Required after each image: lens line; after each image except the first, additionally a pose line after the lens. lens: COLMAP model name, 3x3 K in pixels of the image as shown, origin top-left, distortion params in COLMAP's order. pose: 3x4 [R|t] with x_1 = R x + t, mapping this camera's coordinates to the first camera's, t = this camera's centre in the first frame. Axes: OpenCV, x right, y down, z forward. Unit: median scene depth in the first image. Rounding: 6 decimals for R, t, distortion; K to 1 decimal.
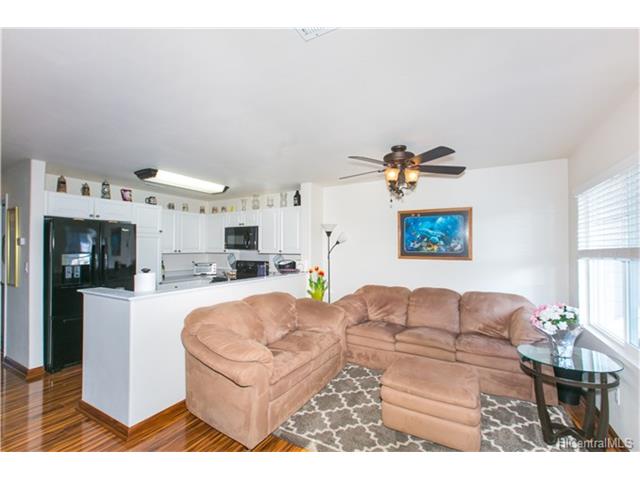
lens RADIAL K [[283.5, 0, 320.1], [0, 283.5, 242.8], [0, 0, 1]] dist [0.001777, -0.000309]
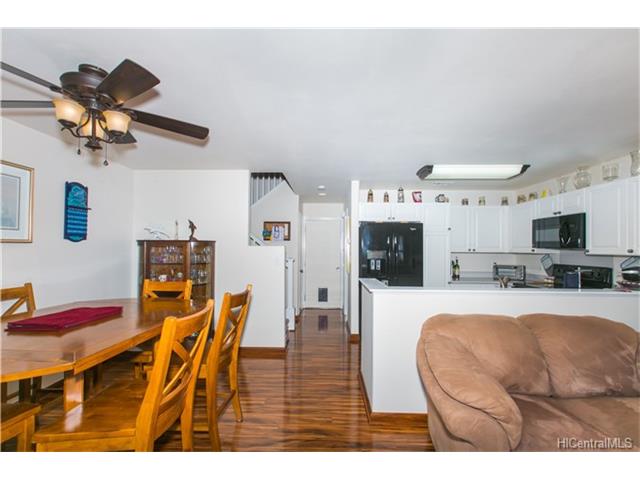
lens RADIAL K [[283.5, 0, 320.1], [0, 283.5, 242.8], [0, 0, 1]] dist [0.001777, -0.000309]
pose [[0.462430, -0.014258, -0.886541, 0.088016], [0.007730, 0.999898, -0.012050, 0.014825], [0.886622, -0.001281, 0.462493, 0.160842]]
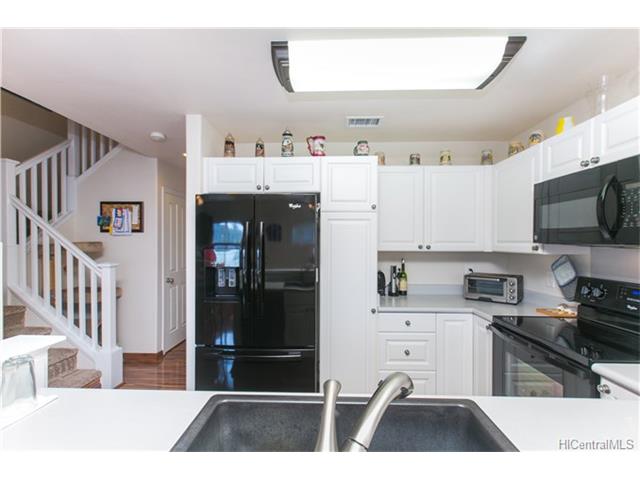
lens RADIAL K [[294.5, 0, 320.7], [0, 294.5, 243.3], [0, 0, 1]] dist [-0.000503, -0.000179]
pose [[0.461942, 0.001857, -0.886908, -0.145774], [0.012676, 0.999882, 0.008696, 0.017818], [0.886820, -0.015260, 0.461864, 0.667652]]
